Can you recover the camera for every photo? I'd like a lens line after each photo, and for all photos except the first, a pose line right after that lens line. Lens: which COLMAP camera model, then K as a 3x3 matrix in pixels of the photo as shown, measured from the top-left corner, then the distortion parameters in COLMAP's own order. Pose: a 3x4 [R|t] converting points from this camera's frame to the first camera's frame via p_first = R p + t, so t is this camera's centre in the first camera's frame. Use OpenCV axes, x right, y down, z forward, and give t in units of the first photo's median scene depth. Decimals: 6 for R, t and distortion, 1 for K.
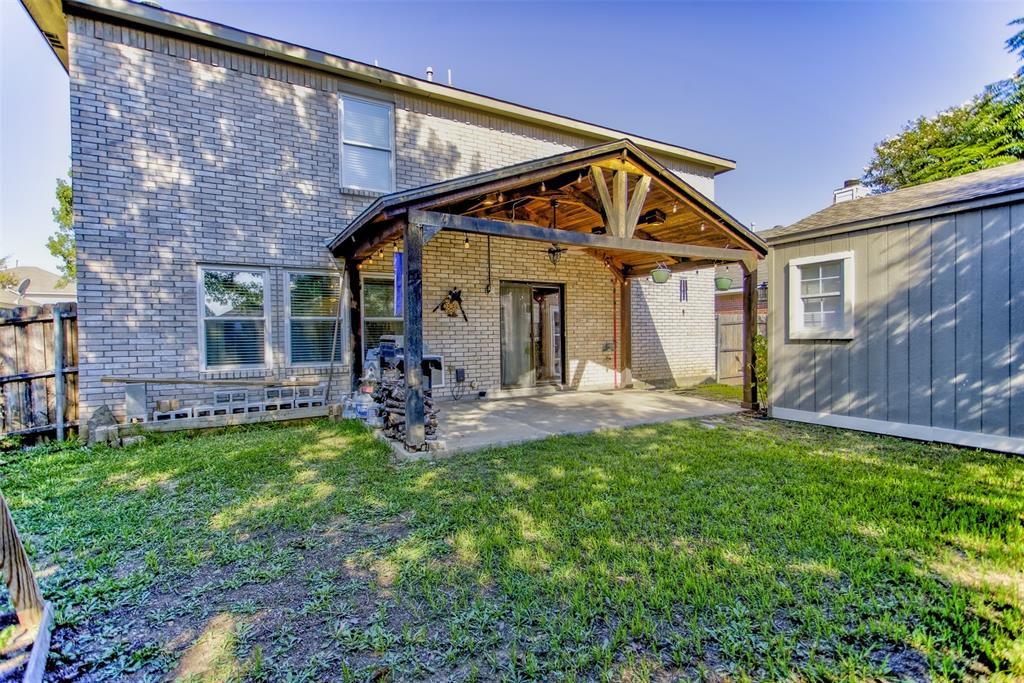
lens RADIAL K [[480.7, 0, 514.1], [0, 480.7, 341.6], [0, 0, 1]] dist [0.004097, 0.002251]
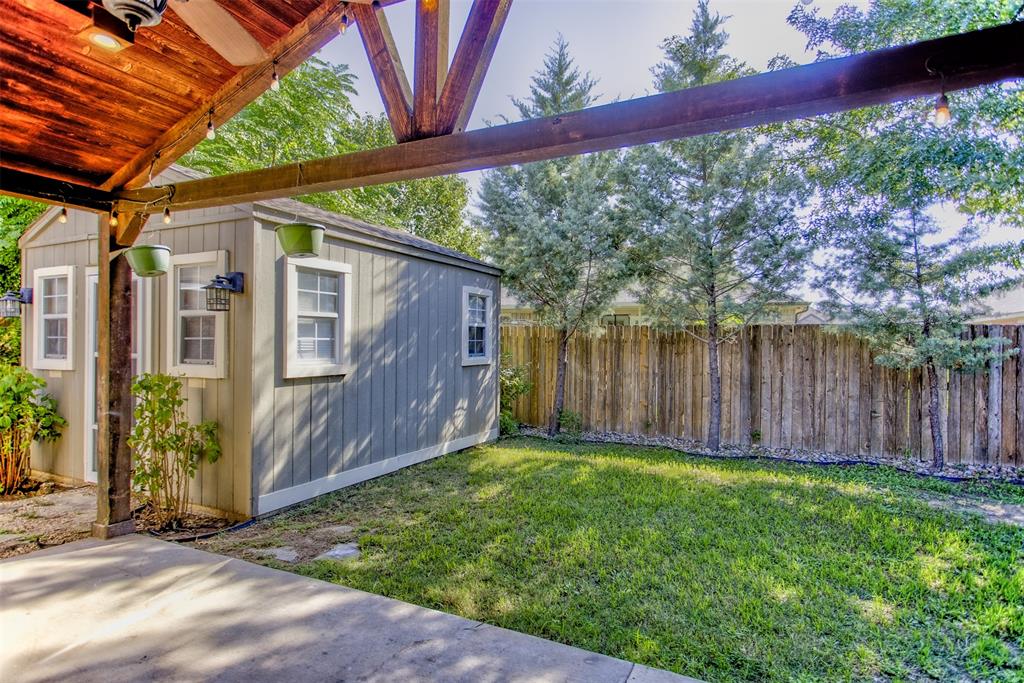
lens RADIAL K [[534.5, 0, 523.3], [0, 534.5, 342.8], [0, 0, 1]] dist [0.018629, 0.001176]
pose [[-0.553741, 0.004868, 0.832675, -0.192826], [0.011111, 0.999937, 0.001543, -0.050703], [-0.832615, 0.010106, -0.553760, 1.161870]]
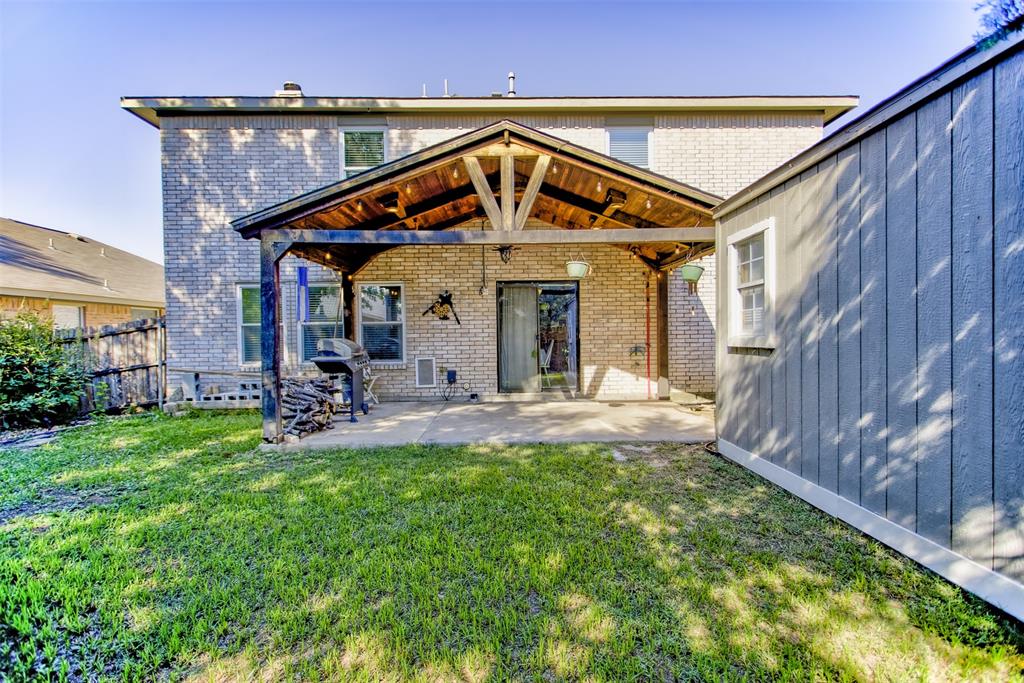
lens RADIAL K [[480.7, 0, 516.7], [0, 480.7, 341.3], [0, 0, 1]] dist [0.004097, 0.002251]
pose [[0.876754, 0.007607, -0.480879, 0.655553], [-0.004733, 0.999963, 0.007189, -0.017606], [0.480916, -0.004027, 0.876758, 0.221385]]
